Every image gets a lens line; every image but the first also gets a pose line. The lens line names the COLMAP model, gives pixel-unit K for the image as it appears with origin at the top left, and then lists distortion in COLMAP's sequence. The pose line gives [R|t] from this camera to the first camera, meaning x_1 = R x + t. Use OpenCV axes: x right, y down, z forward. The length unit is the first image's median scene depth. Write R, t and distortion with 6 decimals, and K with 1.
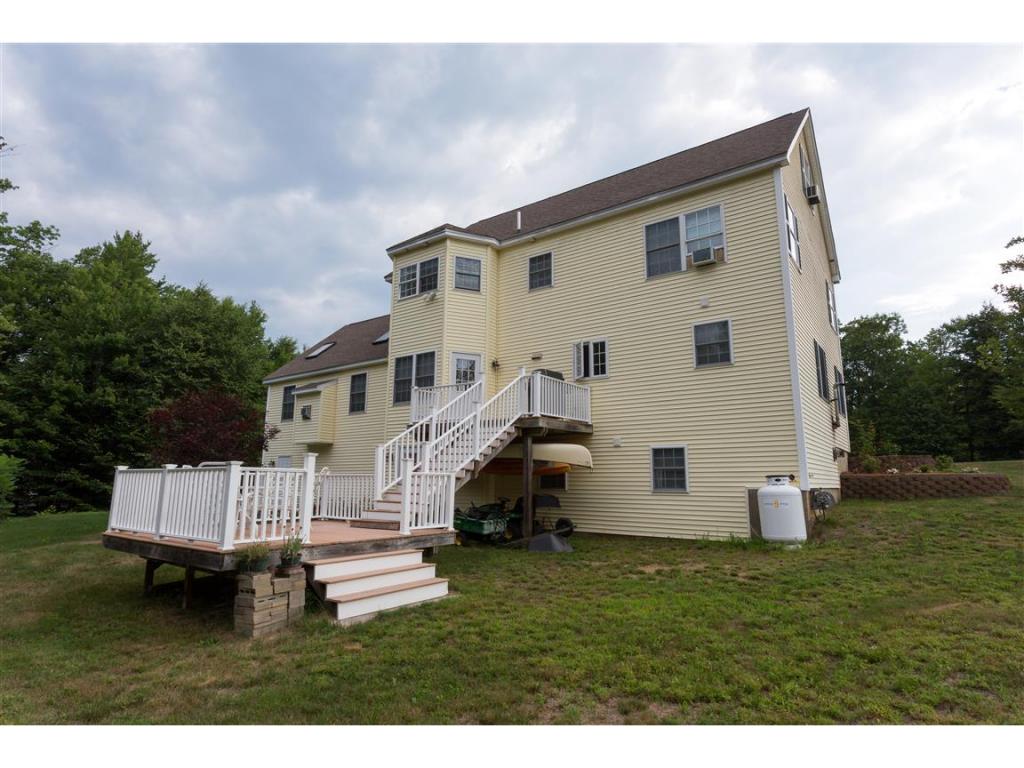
lens RADIAL K [[551.3, 0, 512.0], [0, 551.3, 384.0], [0, 0, 1]] dist [0.003272, 0.000460]
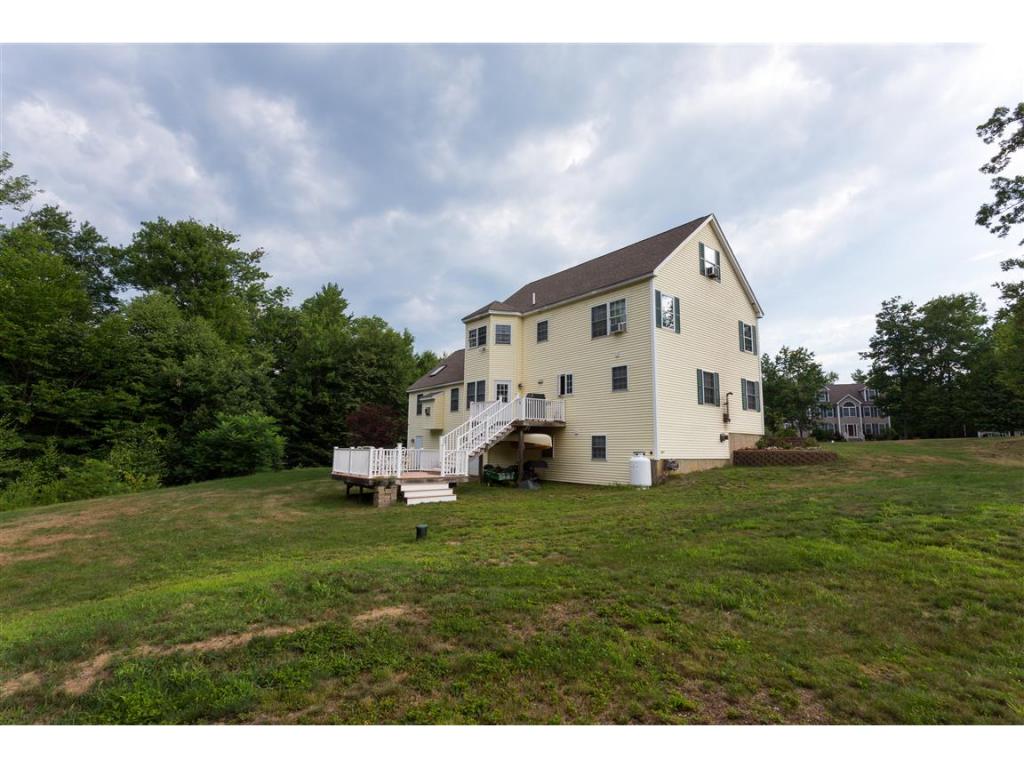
lens RADIAL K [[483.0, 0, 512.0], [0, 483.0, 384.0], [0, 0, 1]] dist [0.000330, 0.001507]
pose [[0.967060, -0.028053, -0.253000, 0.324894], [0.038678, 0.998562, 0.037118, -0.097138], [0.251594, -0.045681, 0.966754, -0.467994]]
